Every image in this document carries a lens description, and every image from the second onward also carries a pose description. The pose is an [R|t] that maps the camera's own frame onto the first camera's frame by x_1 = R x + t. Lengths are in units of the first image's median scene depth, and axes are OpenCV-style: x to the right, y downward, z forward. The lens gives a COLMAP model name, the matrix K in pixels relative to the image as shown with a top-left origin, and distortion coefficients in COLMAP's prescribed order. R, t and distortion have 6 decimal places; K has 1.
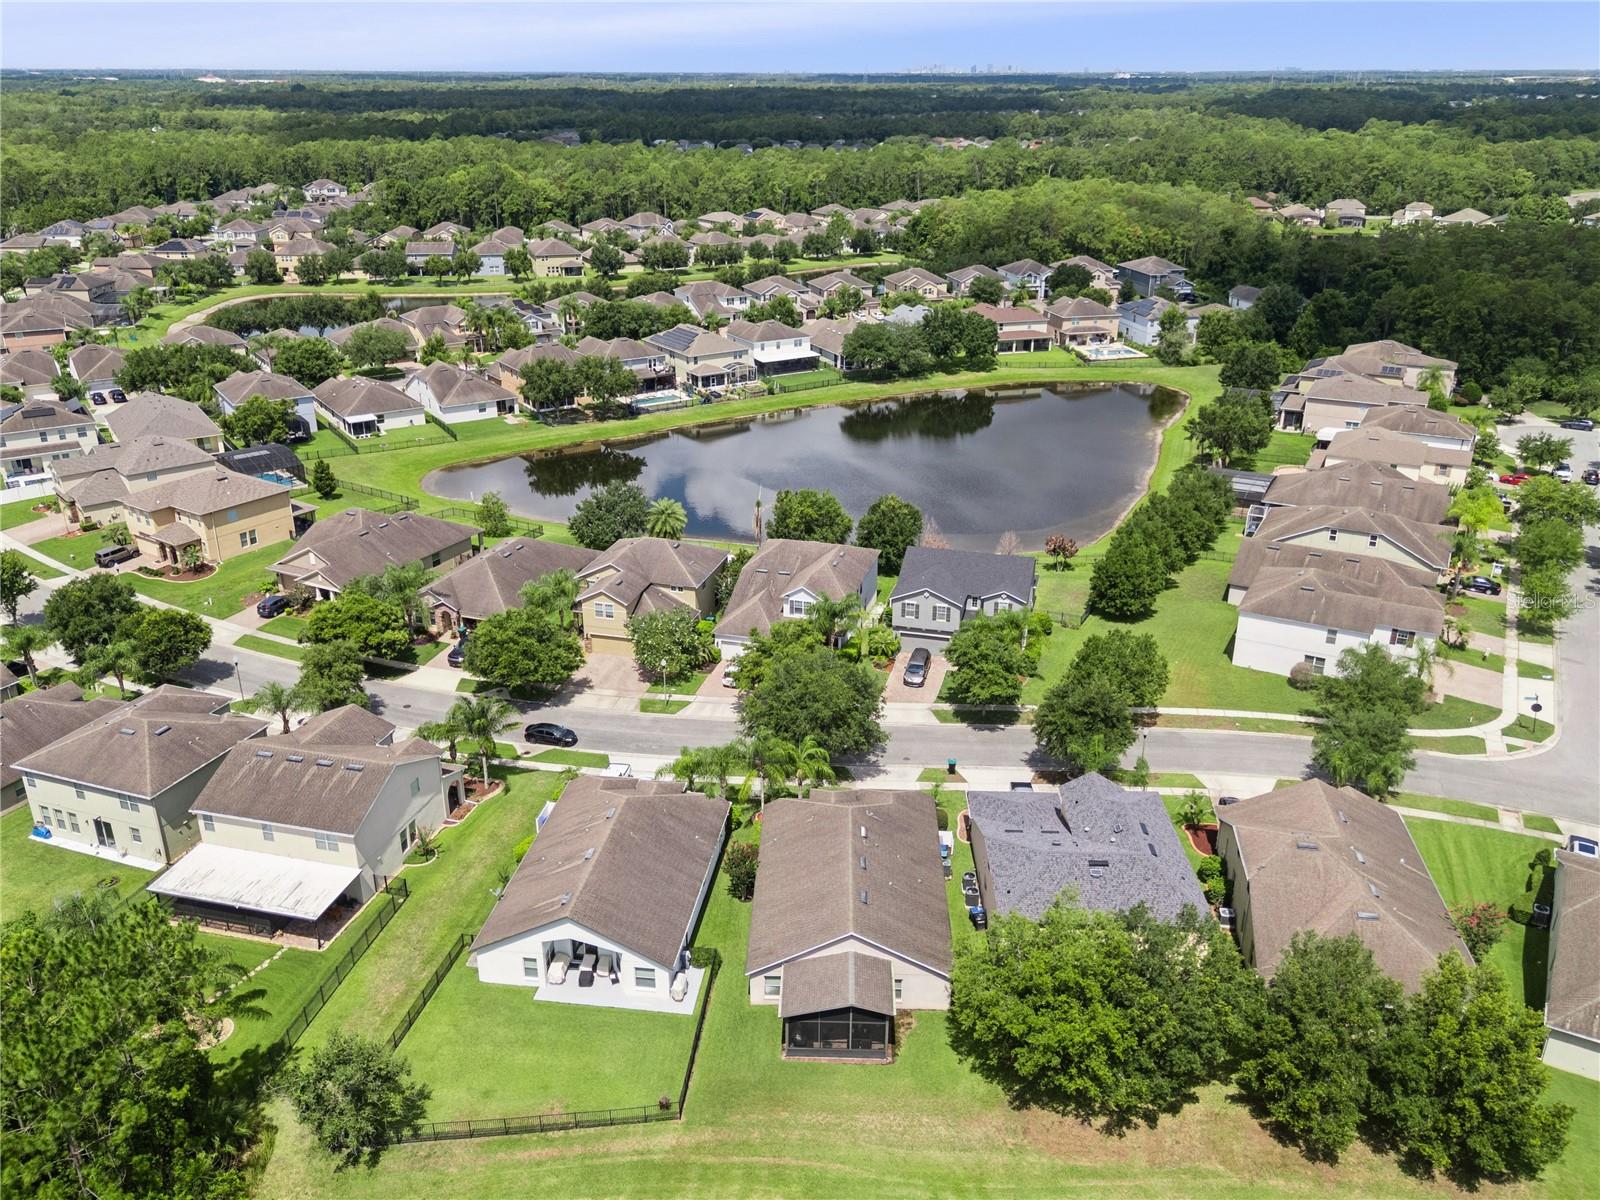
lens RADIAL K [[1191.9, 0, 779.1], [0, 1191.9, 631.0], [0, 0, 1]] dist [0.058456, -0.042845]
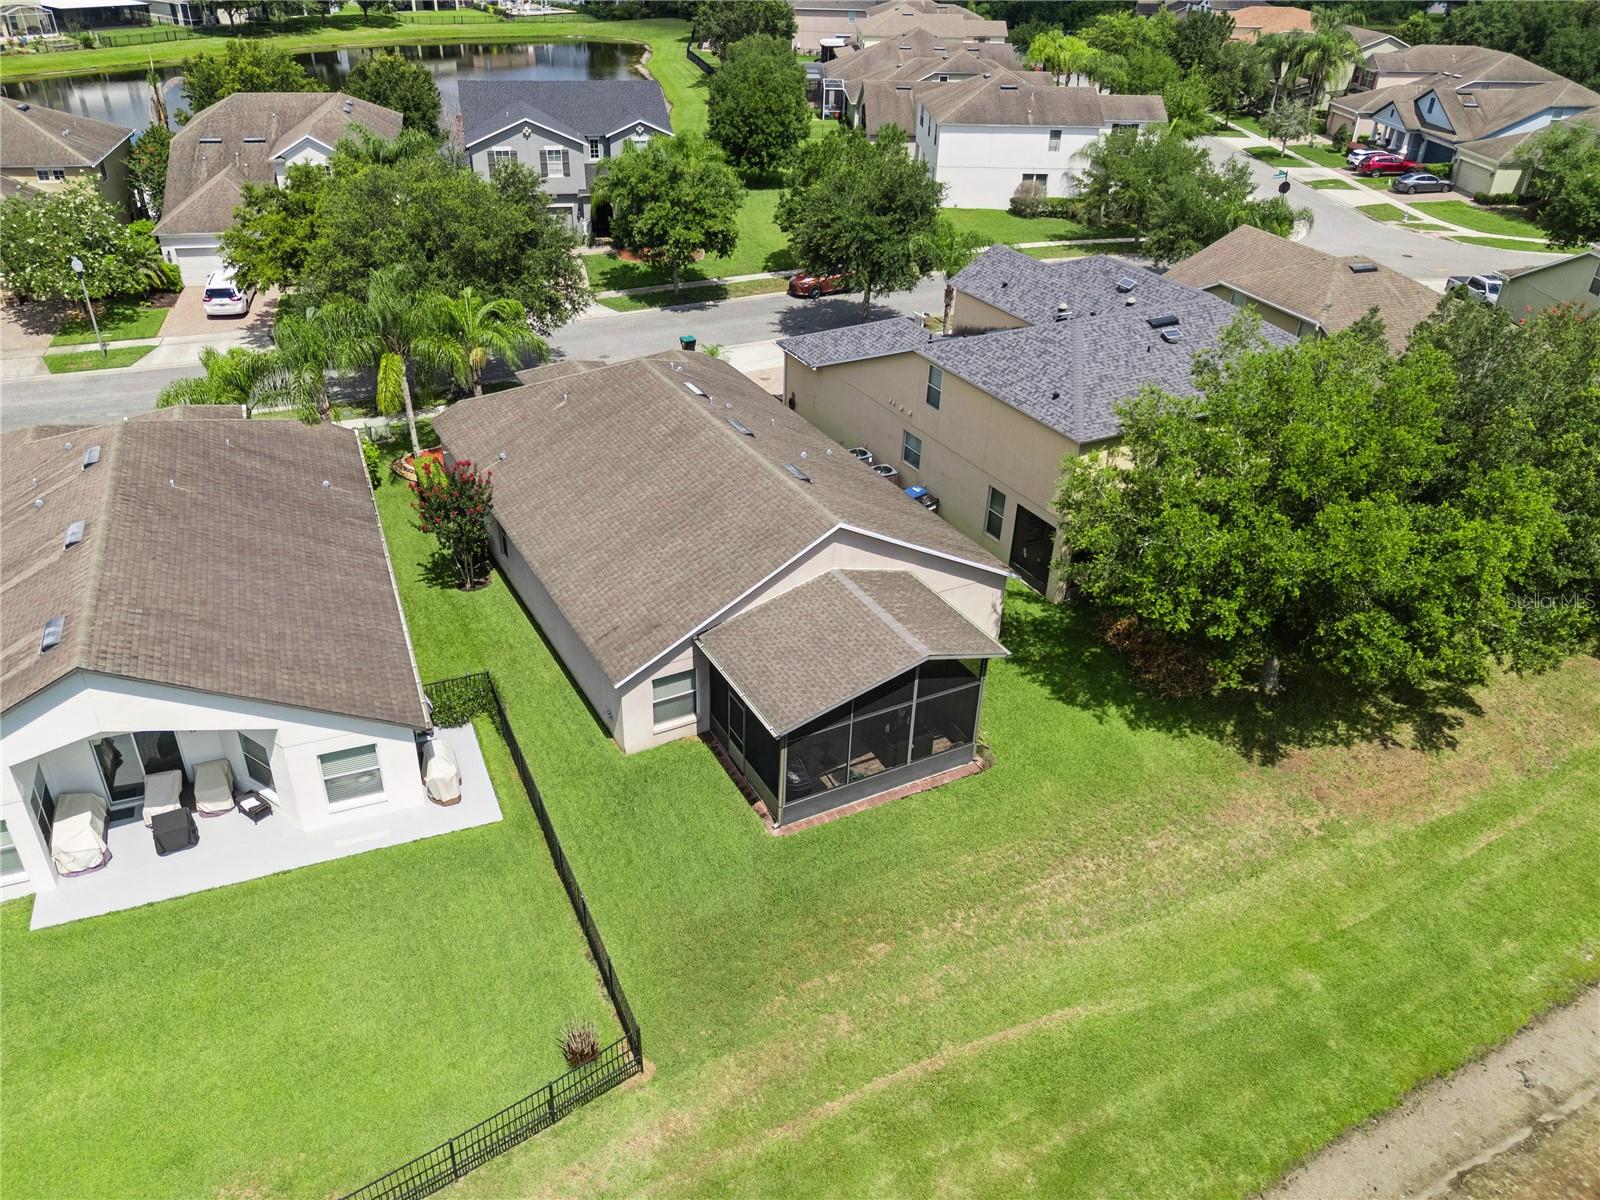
lens RADIAL K [[1191.9, 0, 811.7], [0, 1191.9, 599.3], [0, 0, 1]] dist [0.058456, -0.042845]
pose [[0.860308, -0.238426, 0.450582, -0.099743], [0.171103, 0.967662, 0.185347, 0.129060], [-0.480202, -0.082360, 0.873283, 0.408244]]
